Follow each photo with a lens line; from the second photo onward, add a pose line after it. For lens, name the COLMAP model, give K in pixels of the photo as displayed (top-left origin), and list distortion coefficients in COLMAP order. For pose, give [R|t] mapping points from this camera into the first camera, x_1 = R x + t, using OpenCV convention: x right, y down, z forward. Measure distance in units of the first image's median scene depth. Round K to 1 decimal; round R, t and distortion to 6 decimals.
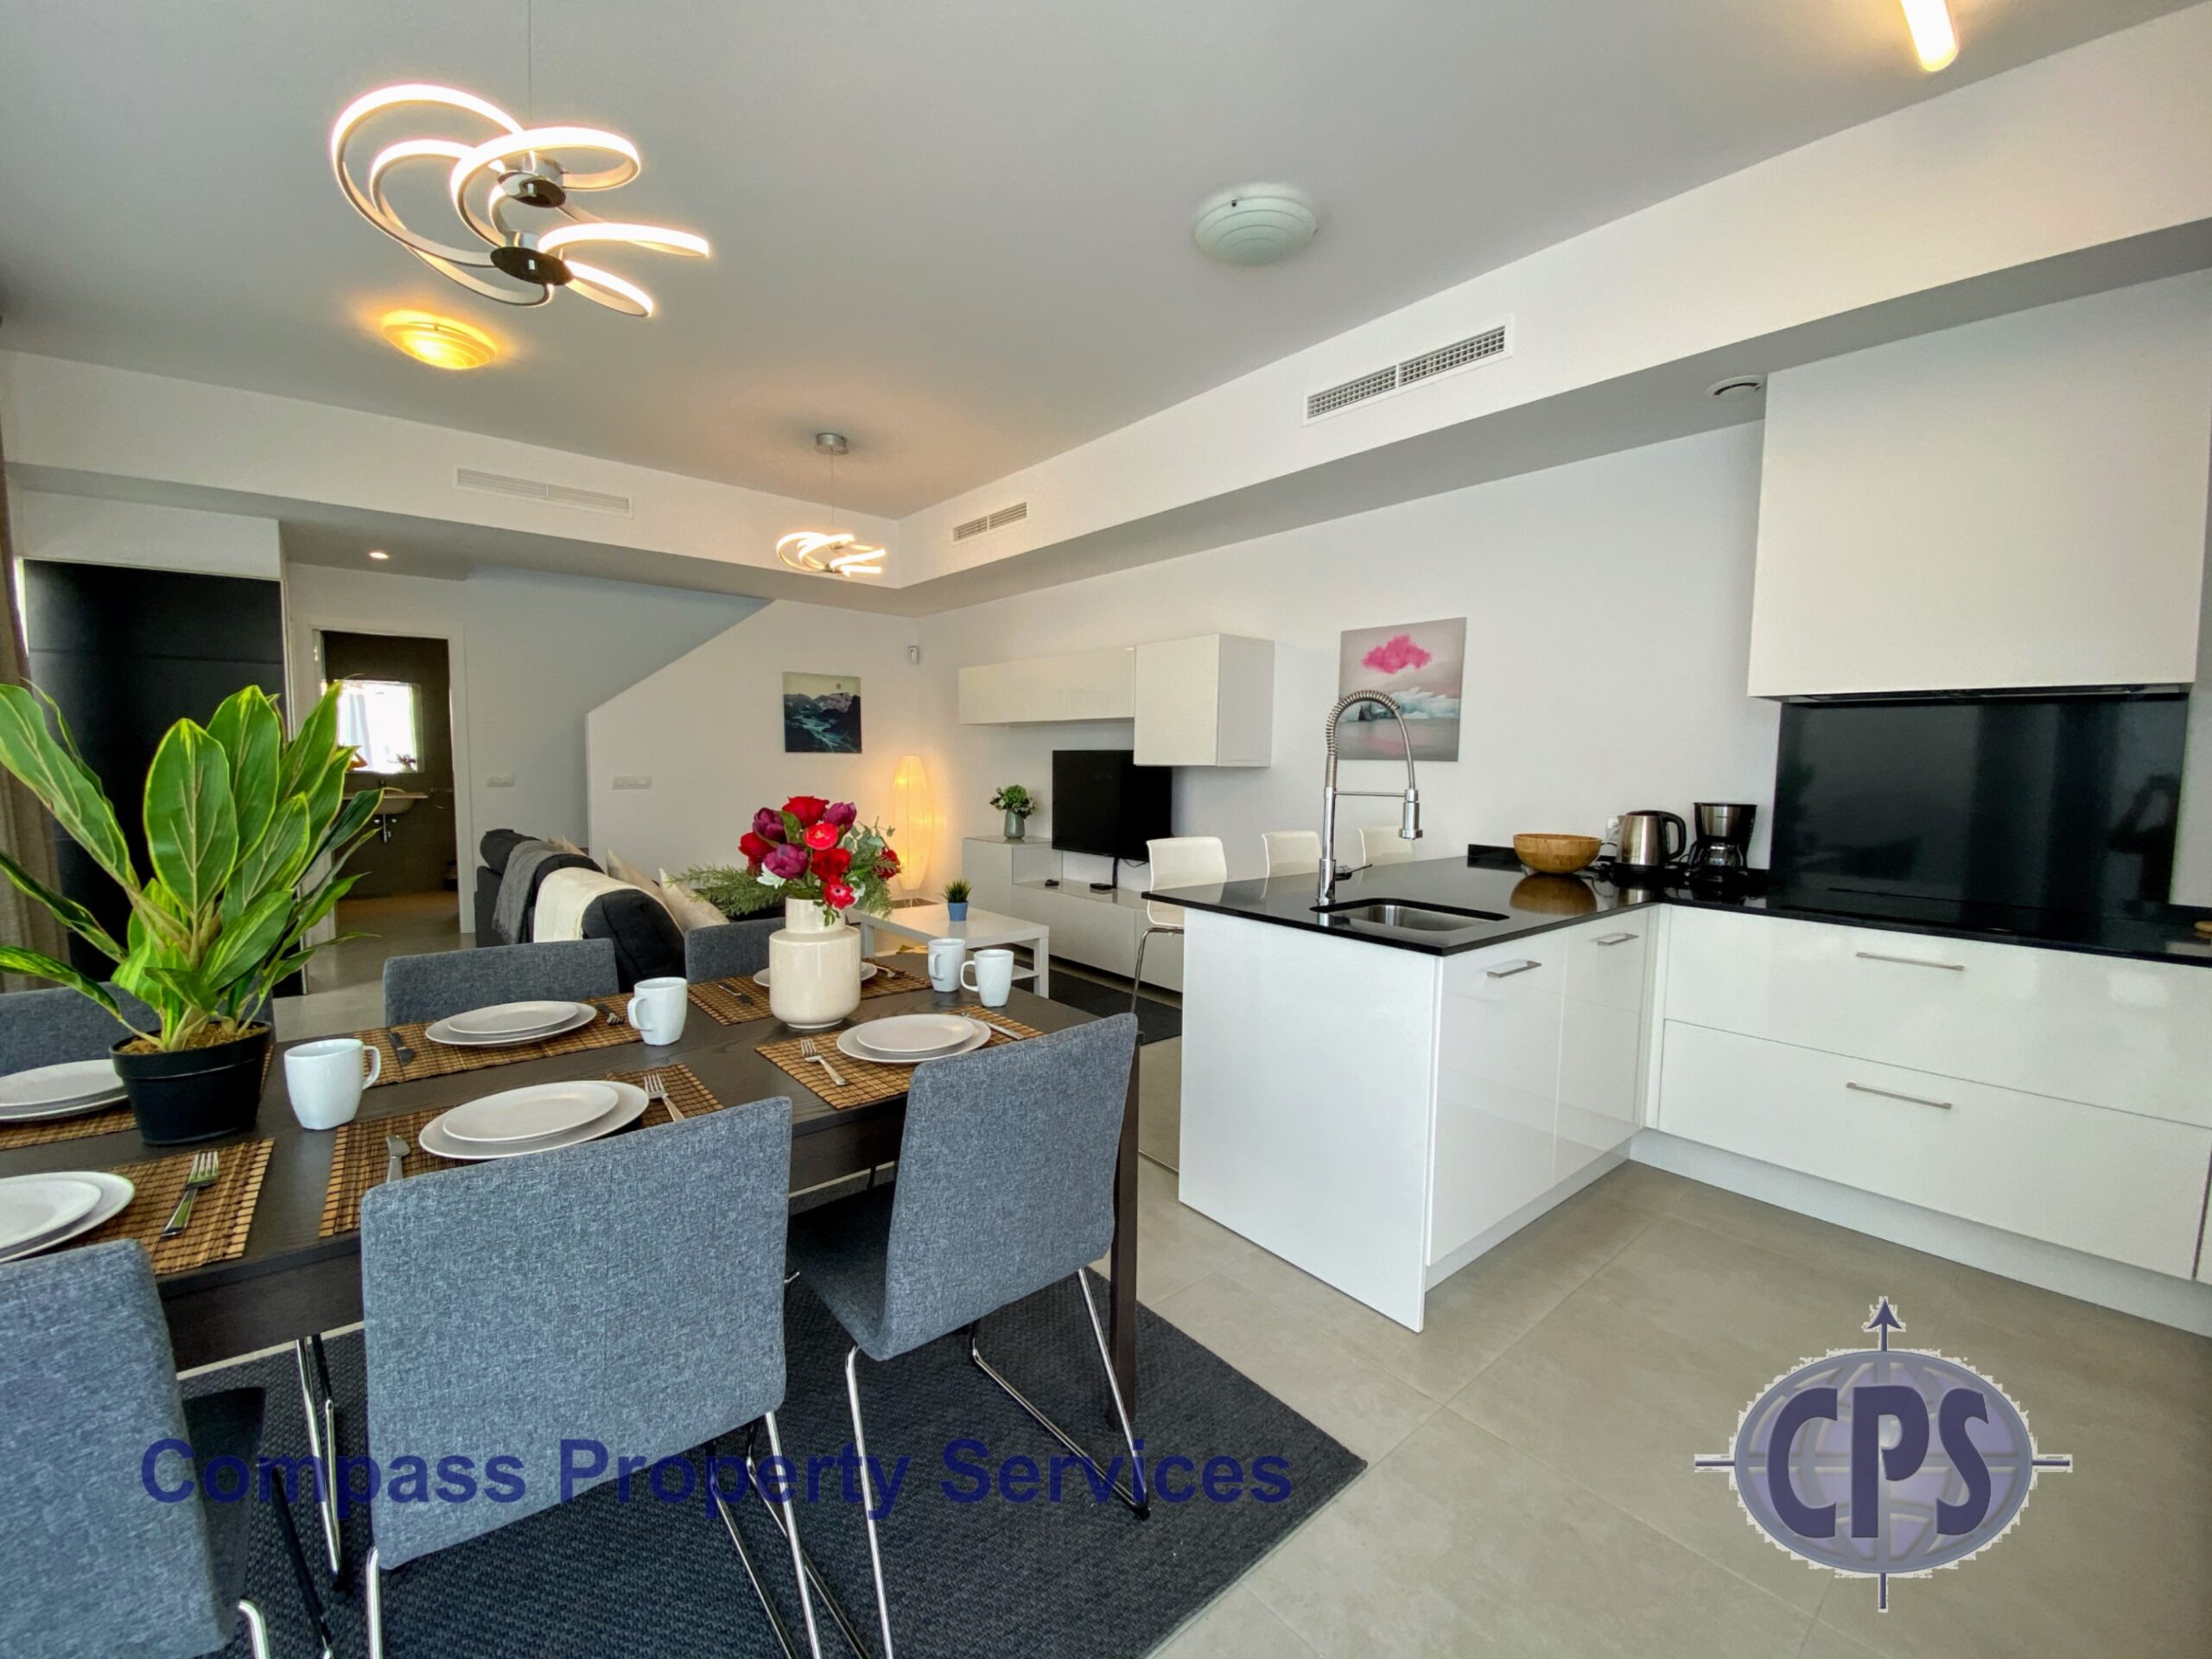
lens RADIAL K [[900.7, 0, 1120.1], [0, 900.7, 830.1], [0, 0, 1]] dist [-0.002450, -0.009299]
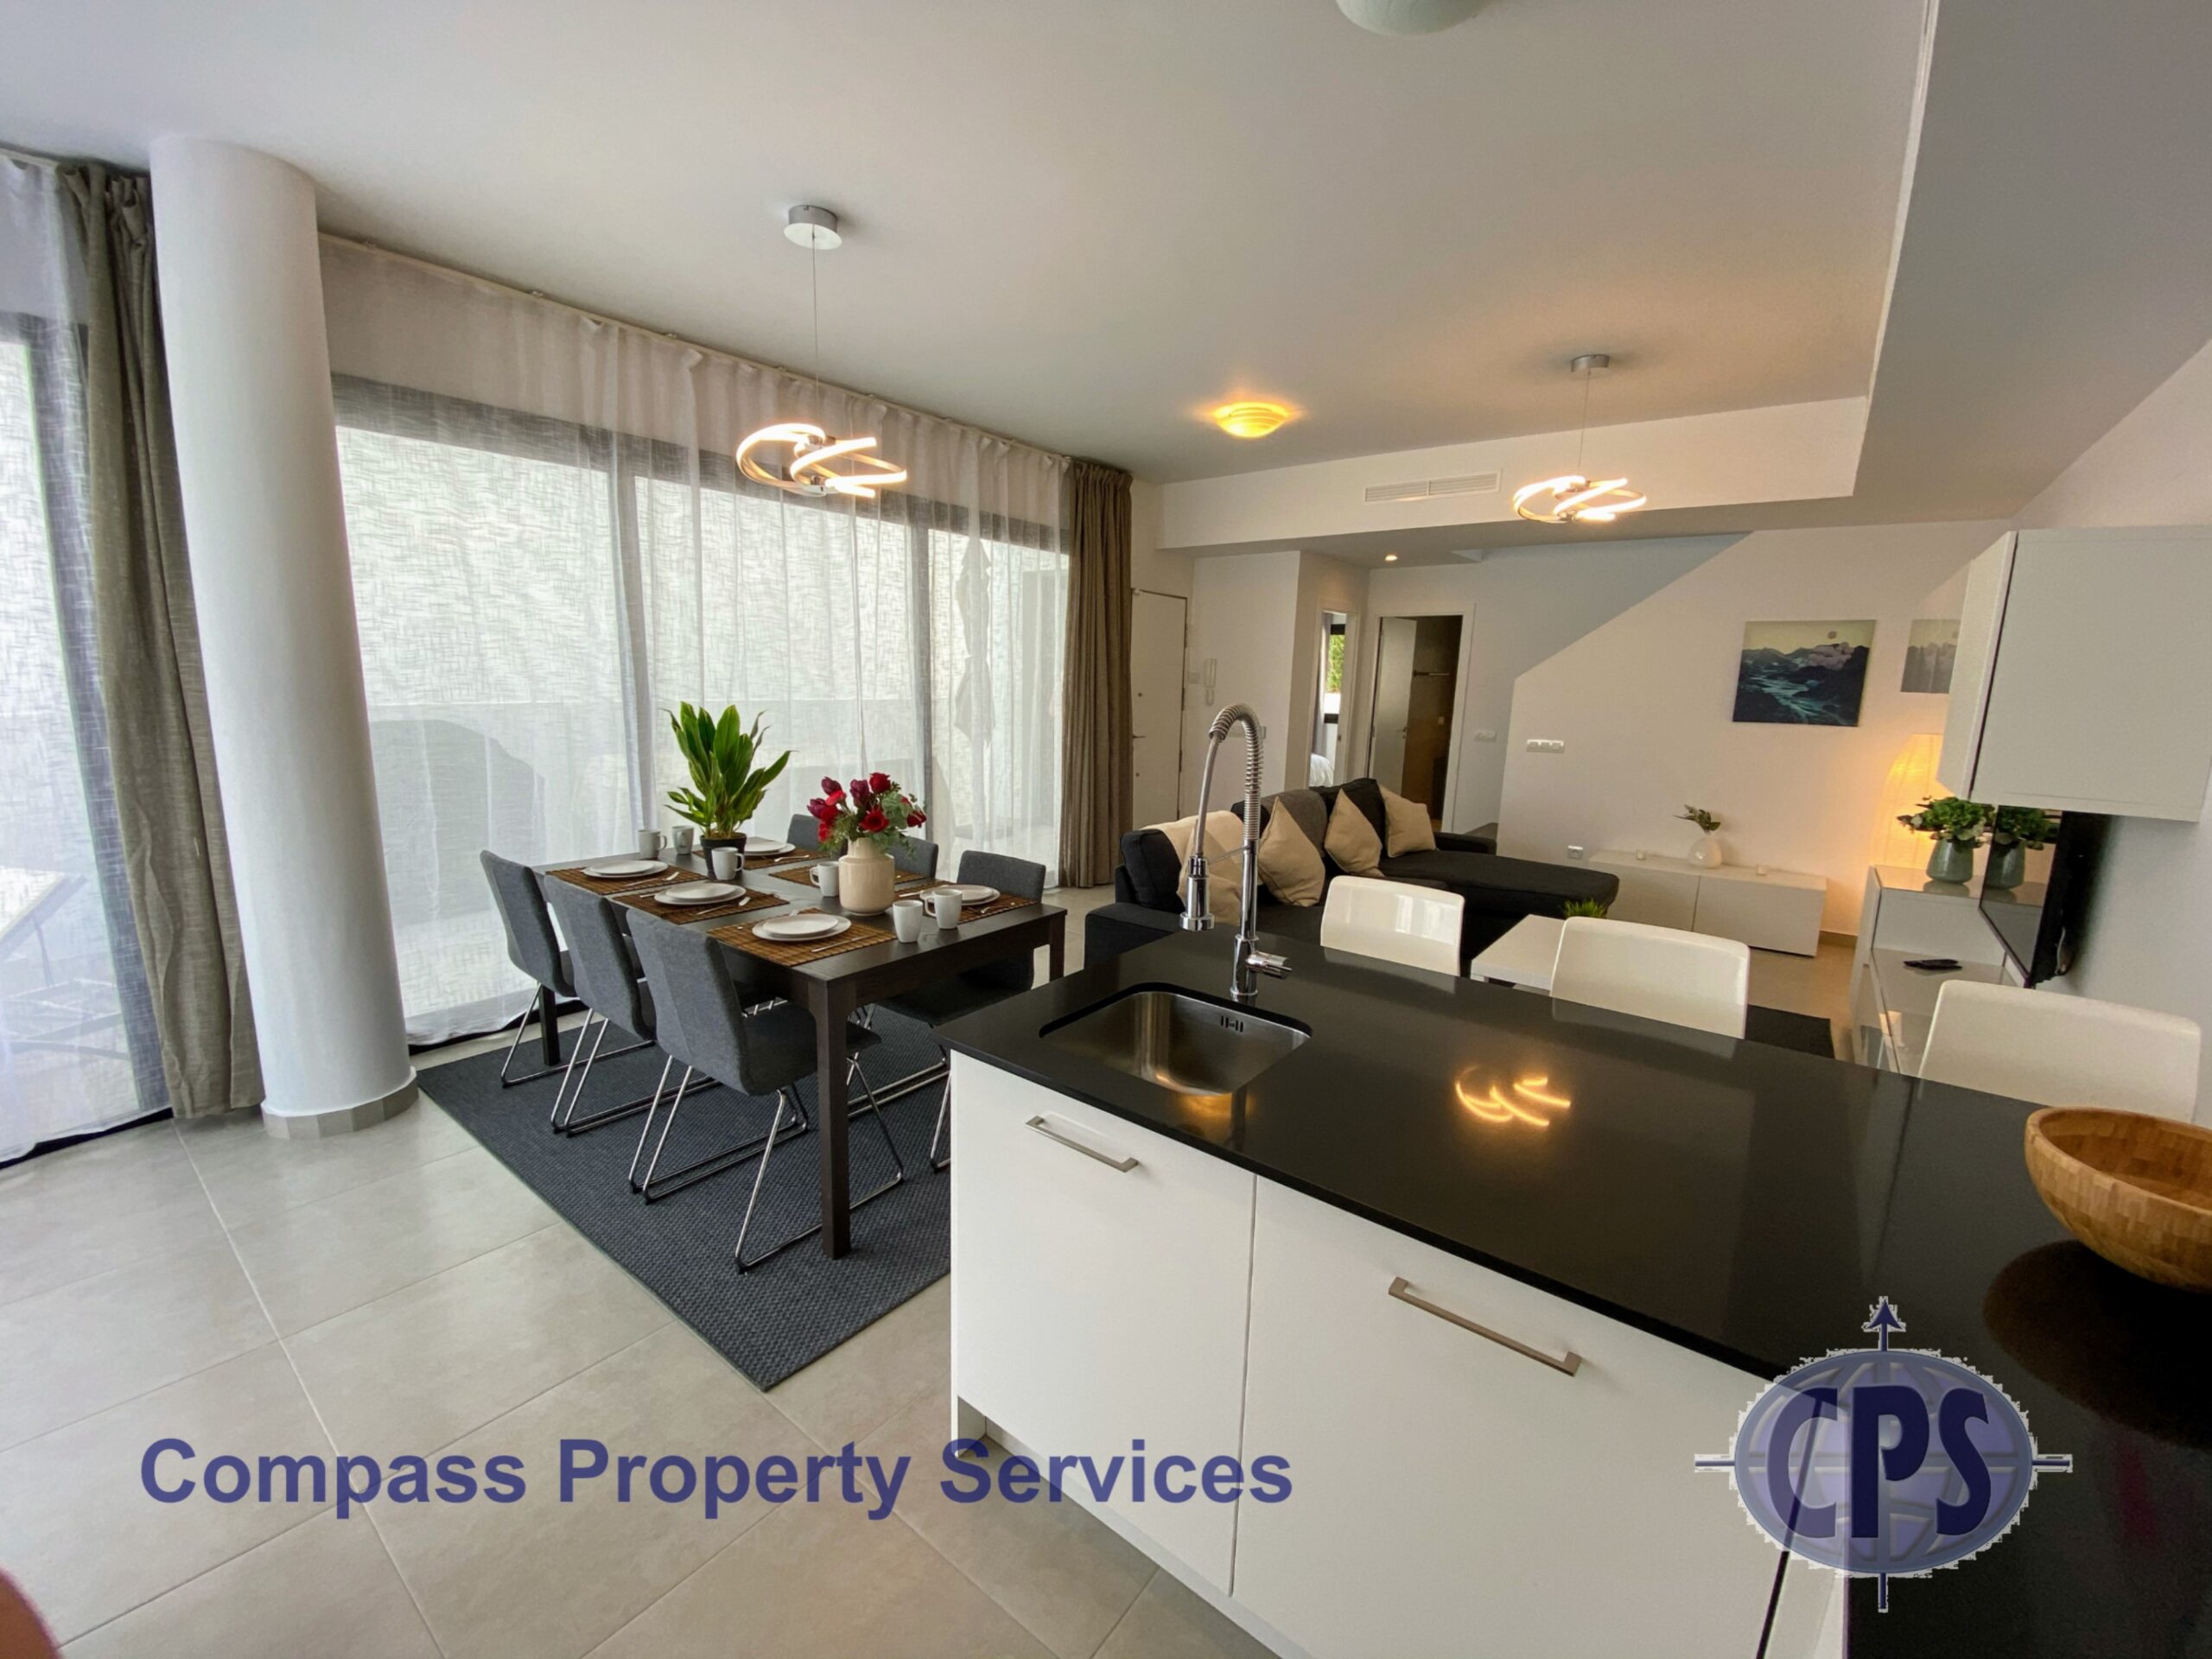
lens RADIAL K [[900.7, 0, 1074.1], [0, 900.7, 837.5], [0, 0, 1]] dist [-0.002450, -0.009299]
pose [[0.200392, 0.162986, -0.966064, 0.492988], [-0.087546, 0.985099, 0.148038, -0.080565], [0.975797, 0.054910, 0.211674, 0.394170]]
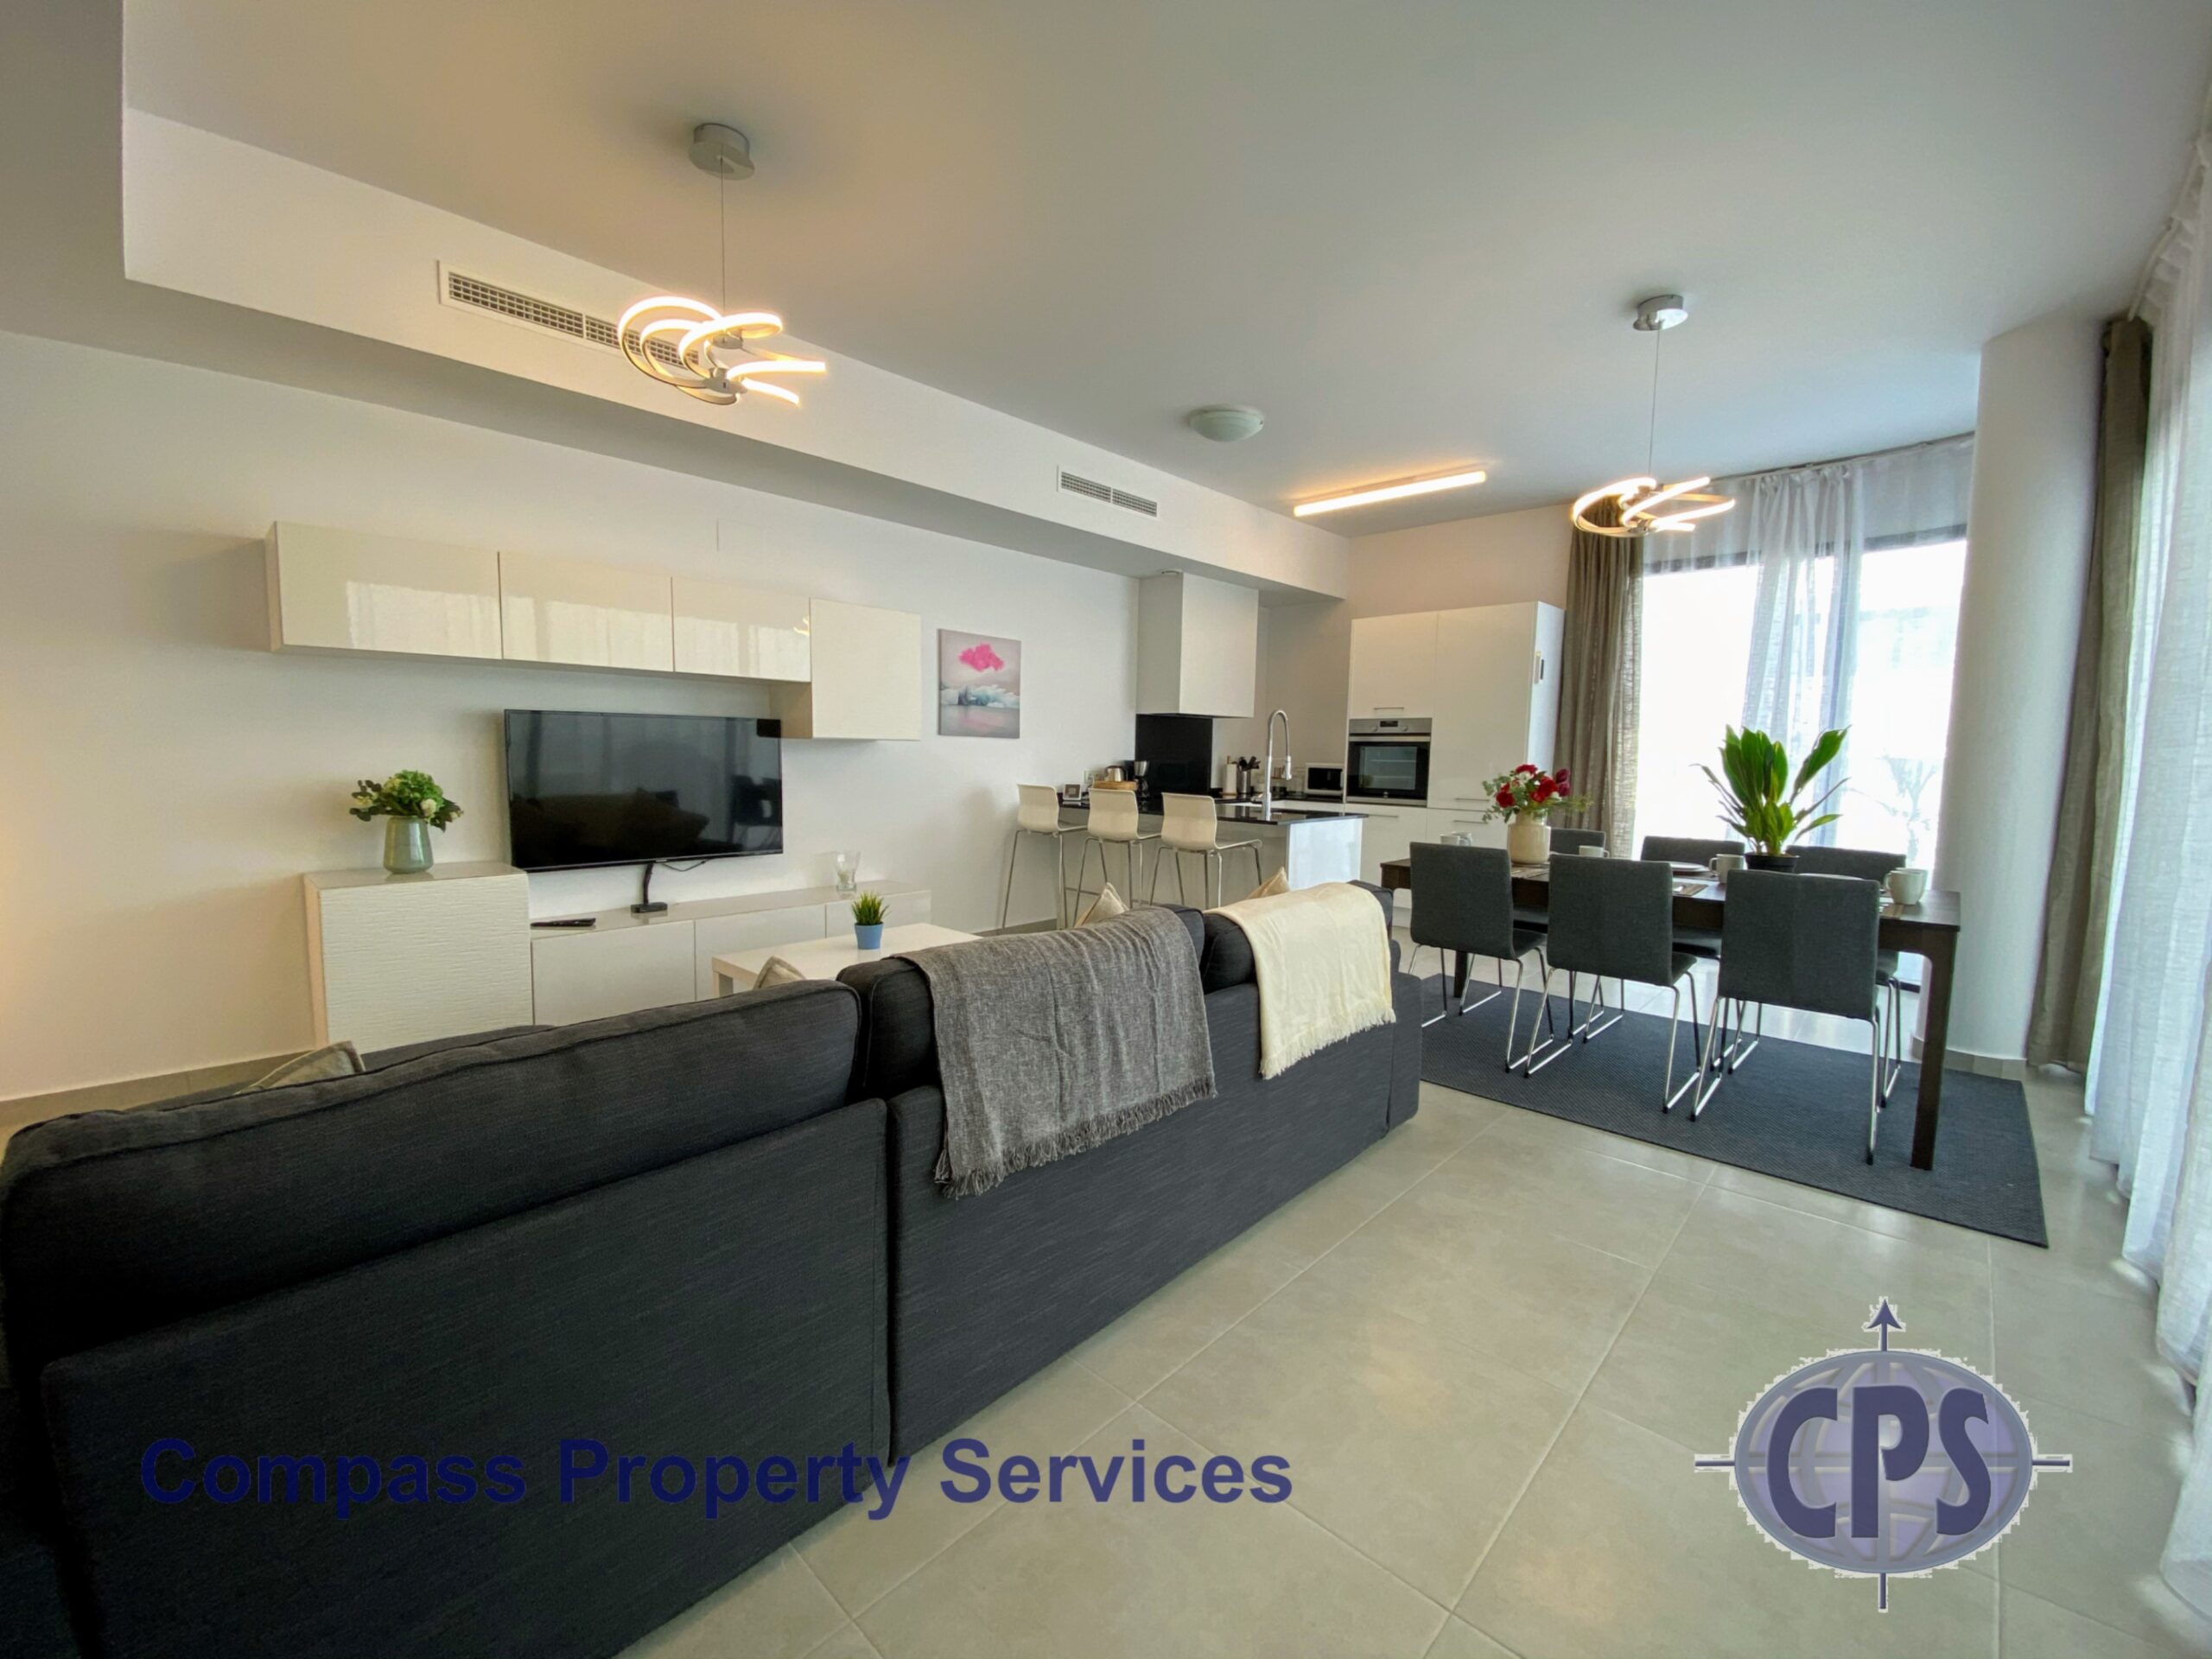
lens RADIAL K [[900.7, 0, 1094.6], [0, 900.7, 828.6], [0, 0, 1]] dist [-0.002450, -0.009299]
pose [[-0.101585, -0.102083, 0.989575, -0.995194], [0.053371, 0.992730, 0.107887, -0.074432], [-0.993394, 0.063775, -0.095398, 0.925910]]
